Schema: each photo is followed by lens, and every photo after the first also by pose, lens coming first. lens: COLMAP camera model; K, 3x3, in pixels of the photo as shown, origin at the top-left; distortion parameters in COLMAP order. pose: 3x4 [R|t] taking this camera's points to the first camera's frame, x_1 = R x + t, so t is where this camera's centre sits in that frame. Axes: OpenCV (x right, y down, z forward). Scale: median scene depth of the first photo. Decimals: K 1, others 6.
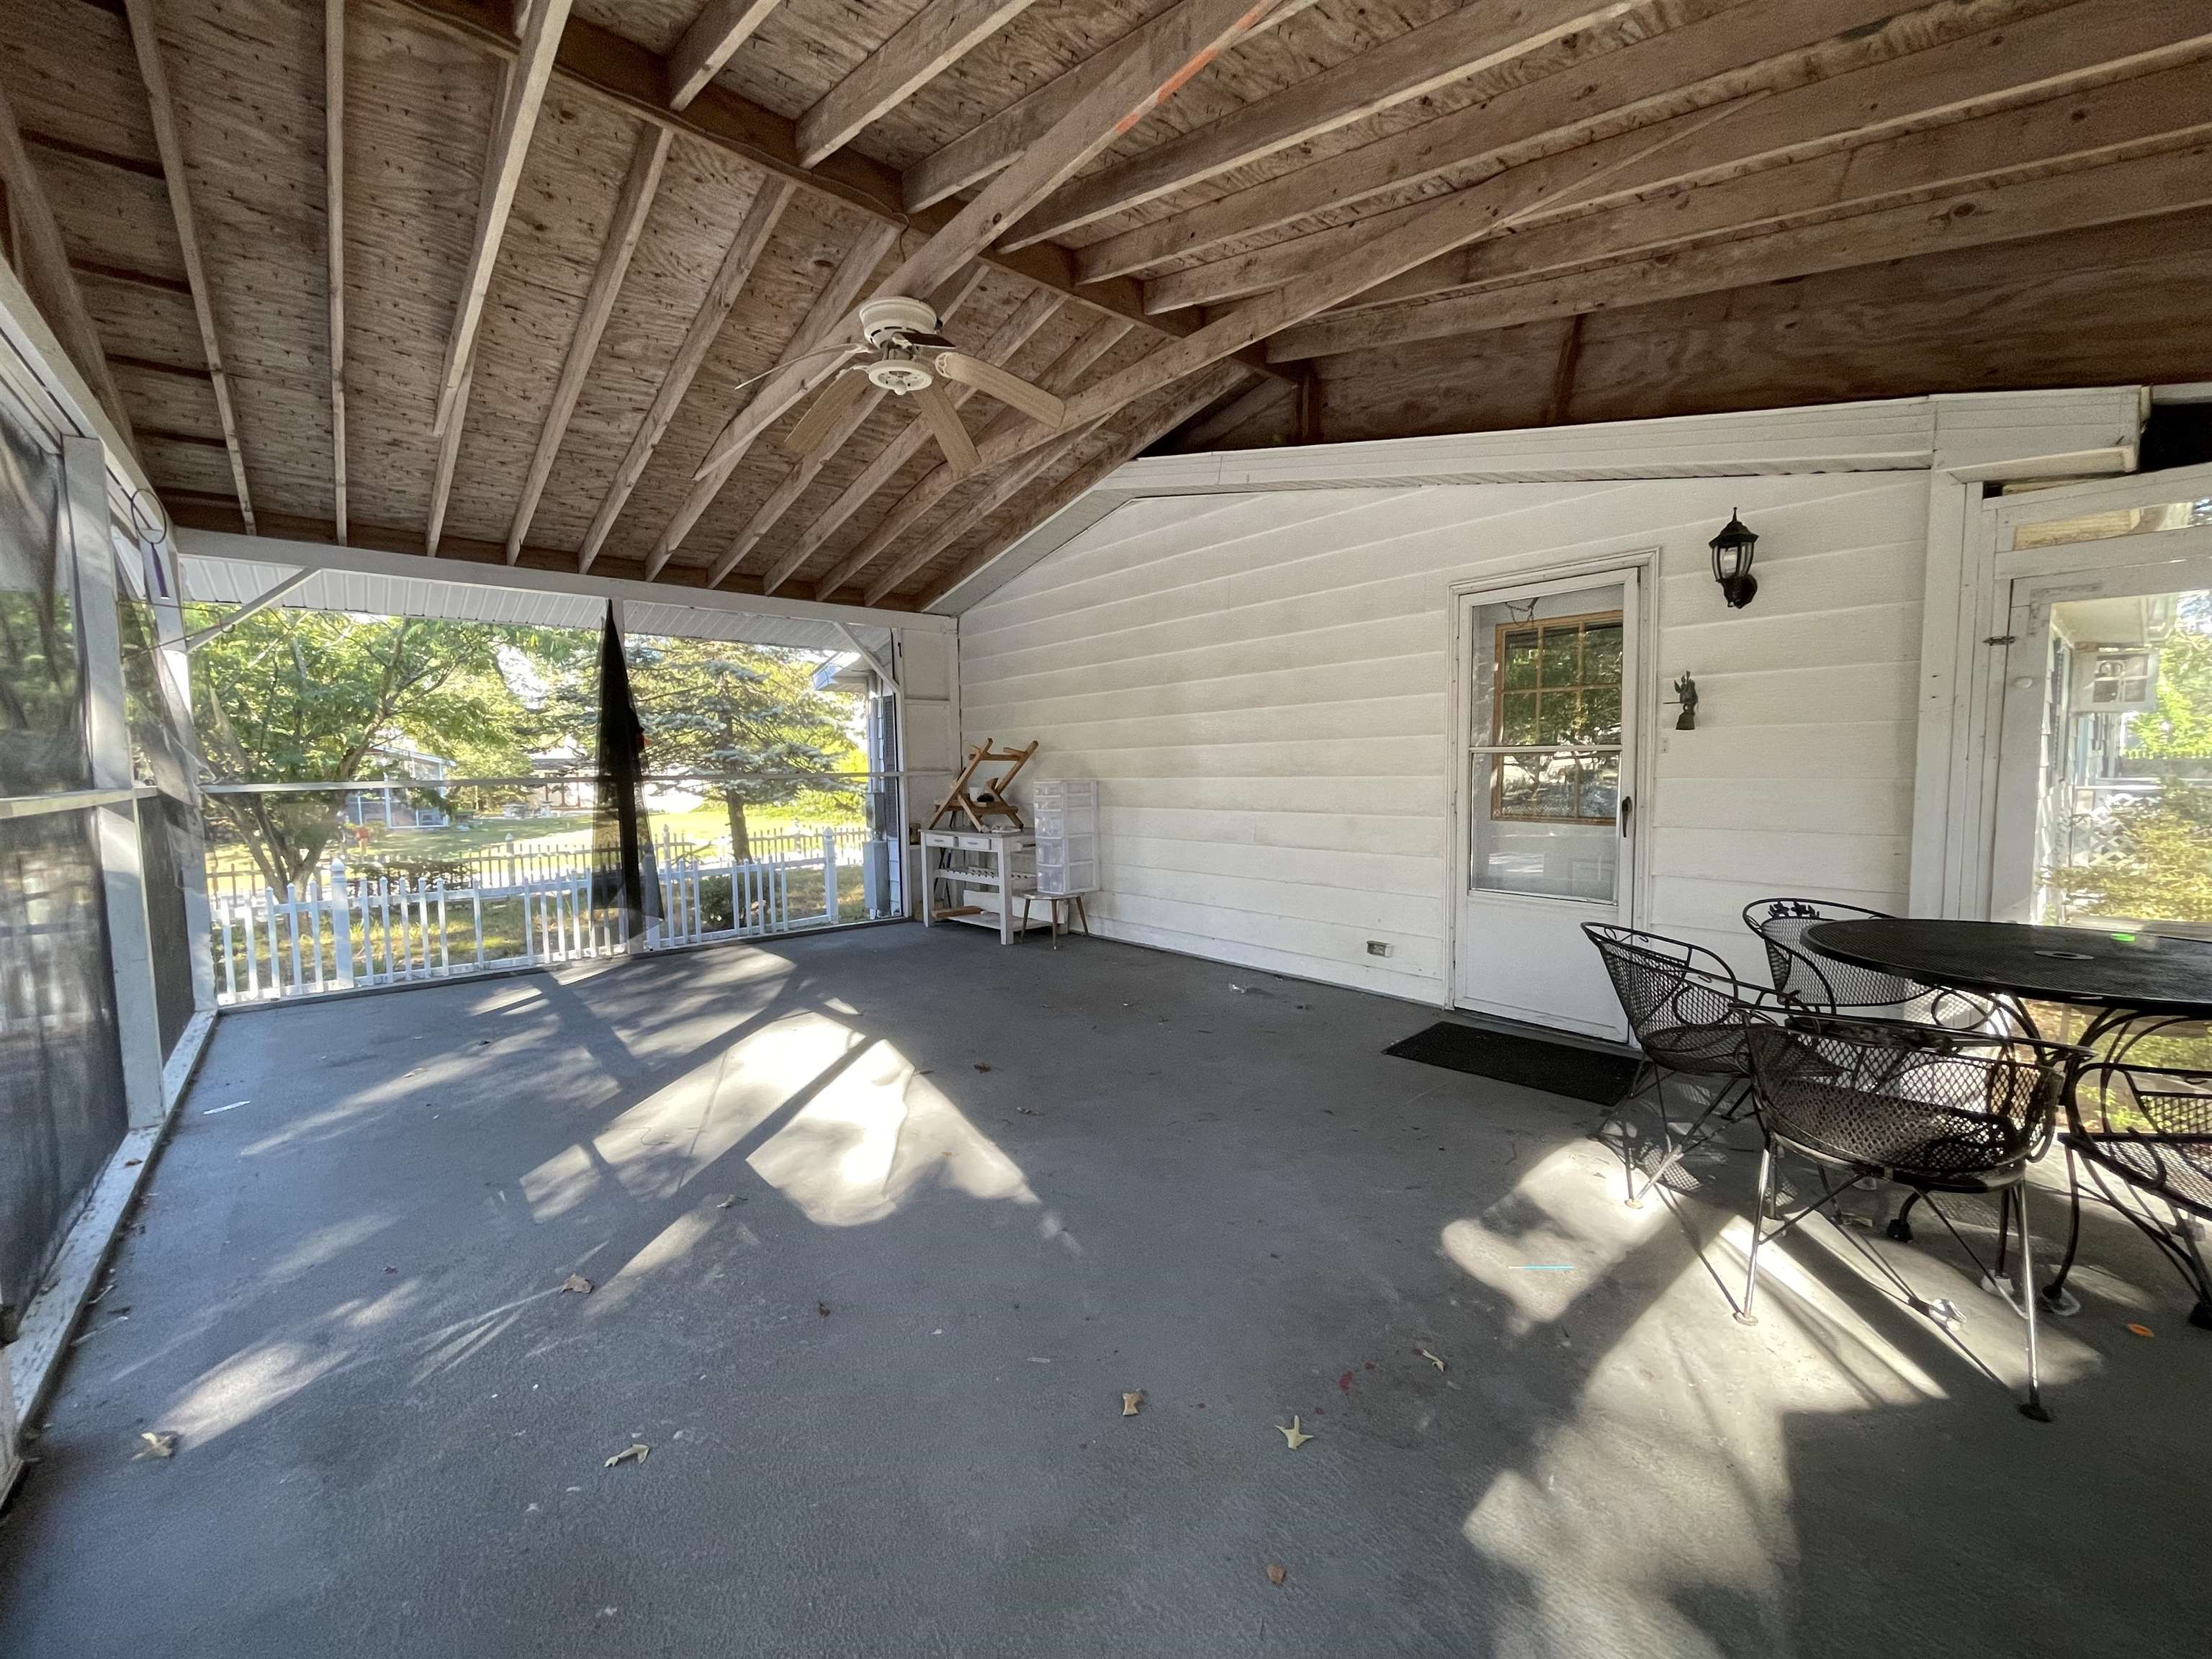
lens RADIAL K [[904.4, 0, 1106.4], [0, 904.4, 836.7], [0, 0, 1]] dist [0.001633, -0.000037]
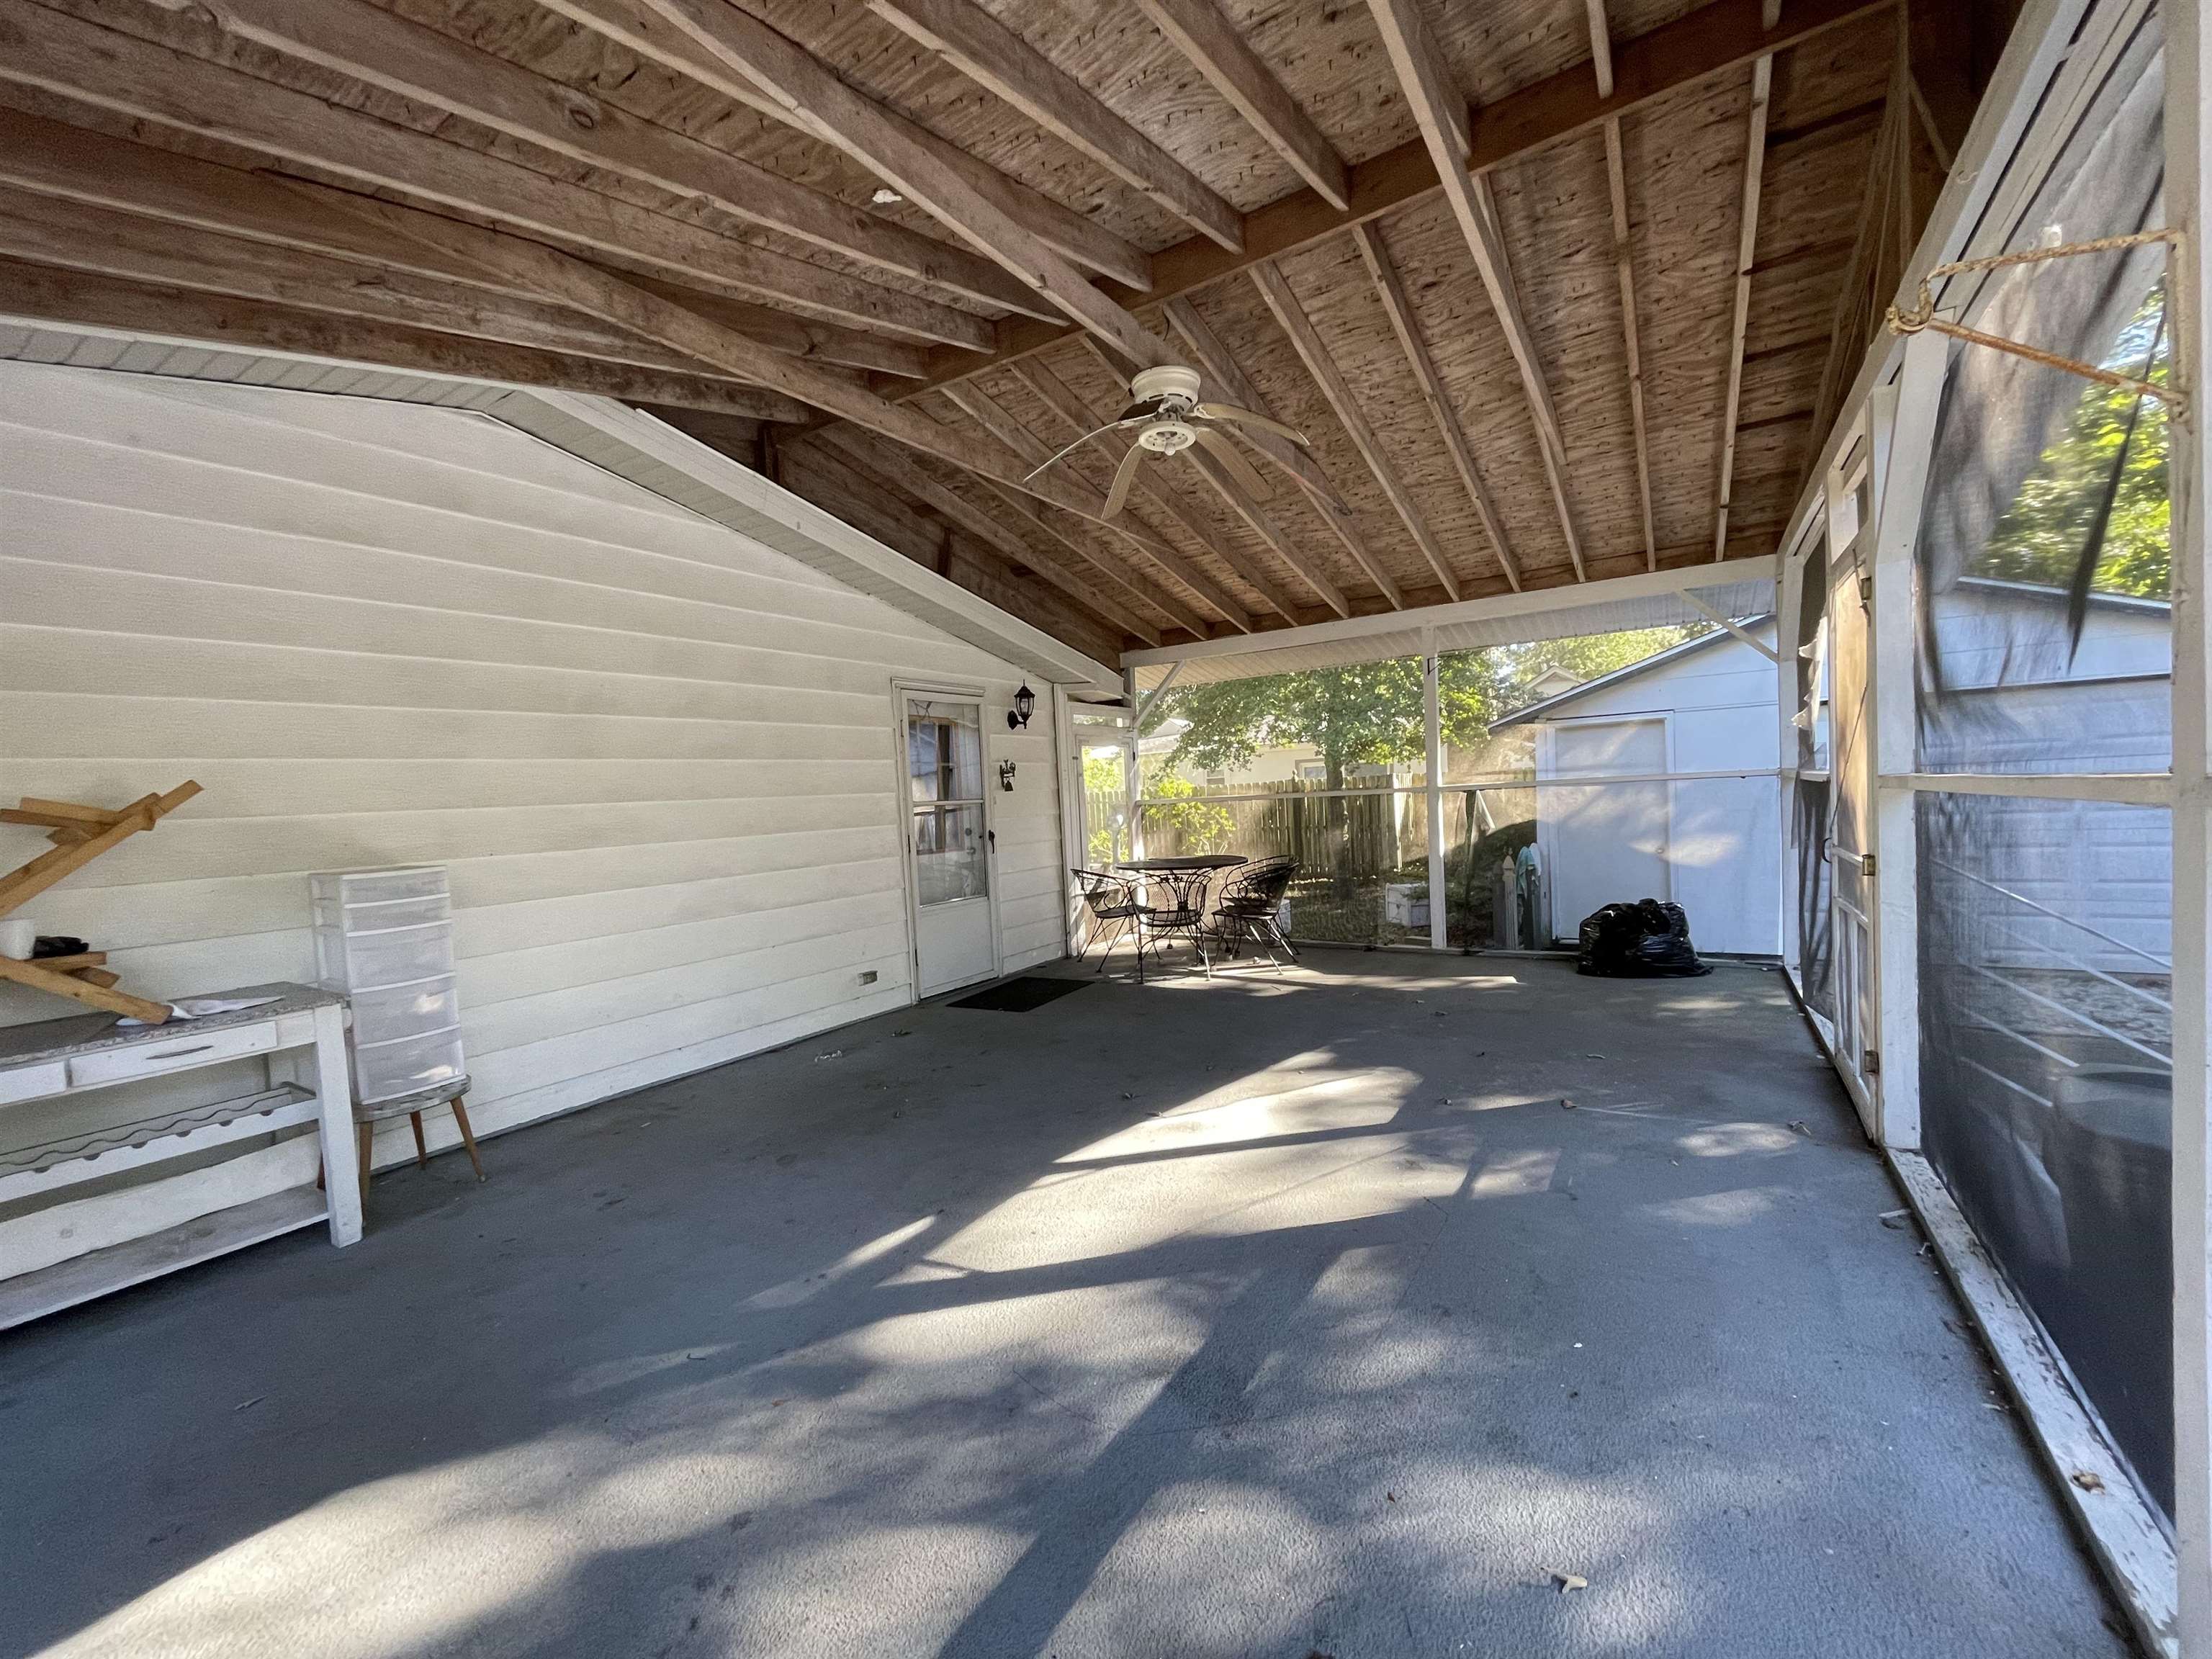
lens RADIAL K [[904.4, 0, 1106.4], [0, 904.4, 833.2], [0, 0, 1]] dist [0.001633, -0.000037]
pose [[-0.285791, -0.001582, 0.958291, -1.096148], [0.134814, 0.989987, 0.041839, -0.080280], [-0.948762, 0.141148, -0.282716, 1.267547]]
